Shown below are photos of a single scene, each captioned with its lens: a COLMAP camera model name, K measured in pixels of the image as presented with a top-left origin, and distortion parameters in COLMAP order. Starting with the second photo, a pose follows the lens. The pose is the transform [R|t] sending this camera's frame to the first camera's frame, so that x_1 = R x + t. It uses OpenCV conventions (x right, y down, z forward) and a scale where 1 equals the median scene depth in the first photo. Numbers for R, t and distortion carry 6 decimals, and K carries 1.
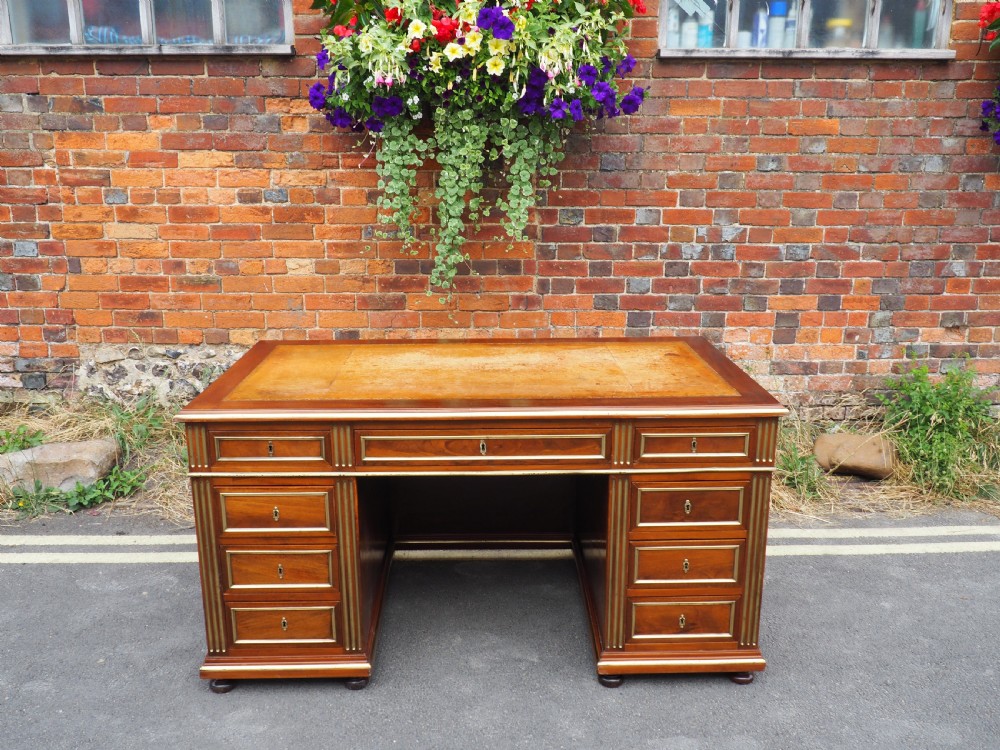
lens RADIAL K [[878.4, 0, 508.8], [0, 878.4, 364.5], [0, 0, 1]] dist [-0.020081, -0.001074]
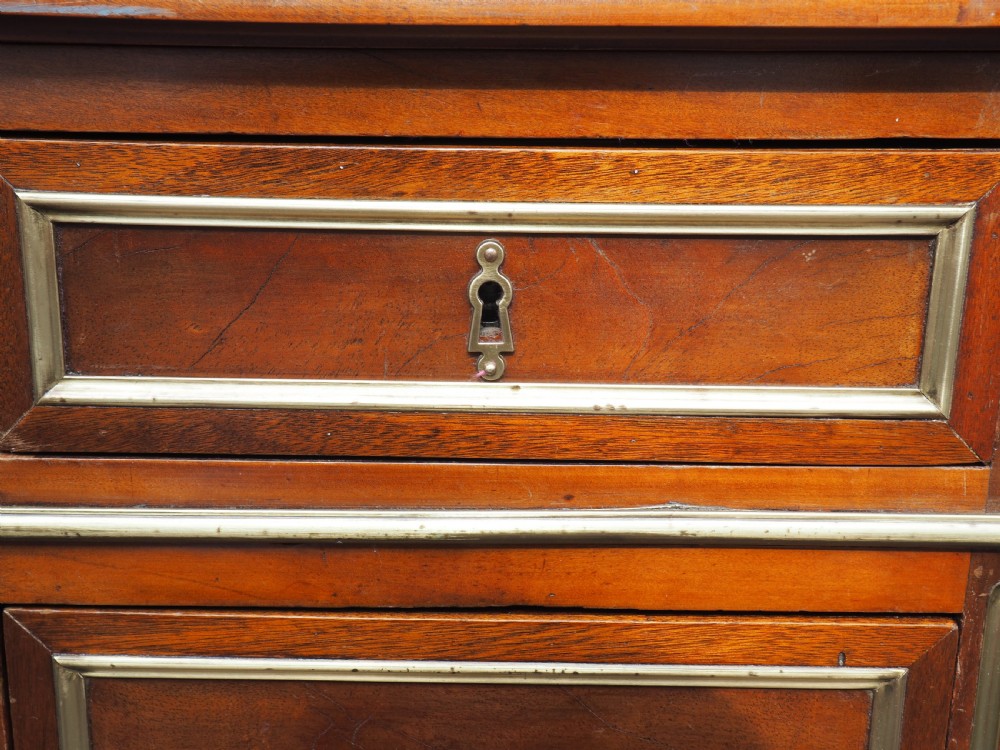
lens RADIAL K [[1018.5, 0, 483.6], [0, 1018.5, 362.6], [0, 0, 1]] dist [0.036599, 0.000000]
pose [[0.999493, 0.018136, -0.026186, 0.172711], [-0.018753, 0.999548, -0.023503, 0.082520], [0.025748, 0.023982, 0.999381, 0.696755]]
